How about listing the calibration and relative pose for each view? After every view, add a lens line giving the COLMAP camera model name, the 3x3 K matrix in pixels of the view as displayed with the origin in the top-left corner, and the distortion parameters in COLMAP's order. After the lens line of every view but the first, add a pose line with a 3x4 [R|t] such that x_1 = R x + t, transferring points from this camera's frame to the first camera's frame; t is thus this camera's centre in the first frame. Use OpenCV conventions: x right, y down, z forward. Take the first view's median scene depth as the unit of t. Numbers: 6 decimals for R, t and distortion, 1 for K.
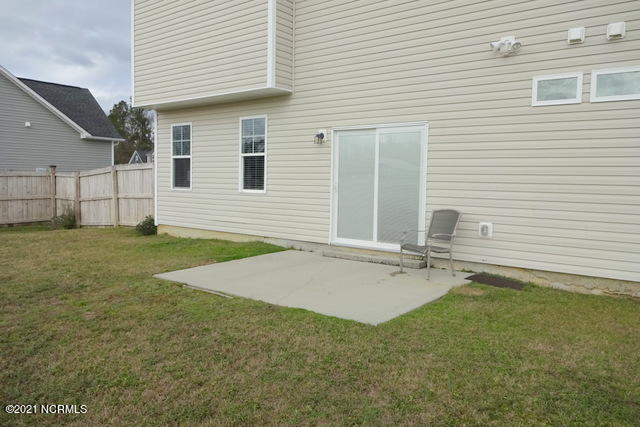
lens RADIAL K [[480.2, 0, 321.7], [0, 480.2, 214.8], [0, 0, 1]] dist [-0.001345, -0.011213]
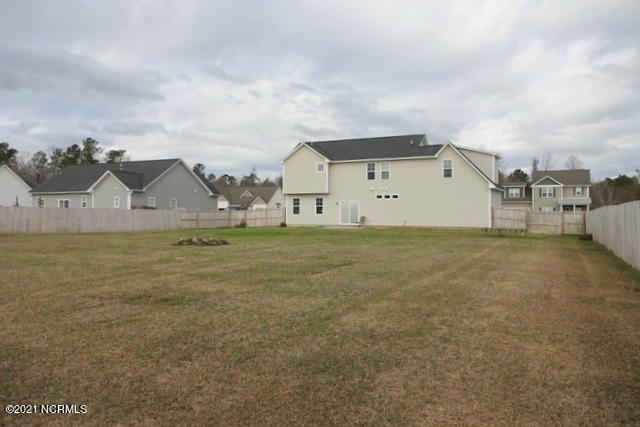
lens RADIAL K [[480.2, 0, 319.8], [0, 480.2, 213.9], [0, 0, 1]] dist [-0.001345, -0.011213]
pose [[0.984319, -0.013649, 0.175870, -0.649157], [0.025603, 0.997499, -0.065885, 0.167810], [-0.174531, 0.069355, 0.982206, -2.350964]]
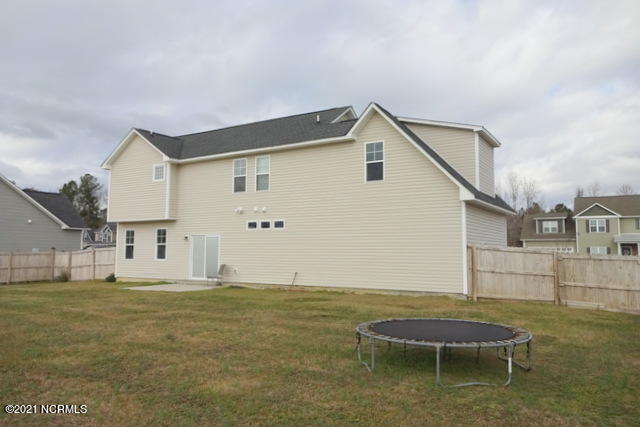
lens RADIAL K [[480.2, 0, 318.7], [0, 480.2, 210.7], [0, 0, 1]] dist [-0.001345, -0.011213]
pose [[0.995272, -0.004804, 0.097009, 0.284728], [0.020121, 0.987307, -0.157545, 0.070883], [-0.095021, 0.158752, 0.982735, -1.011455]]
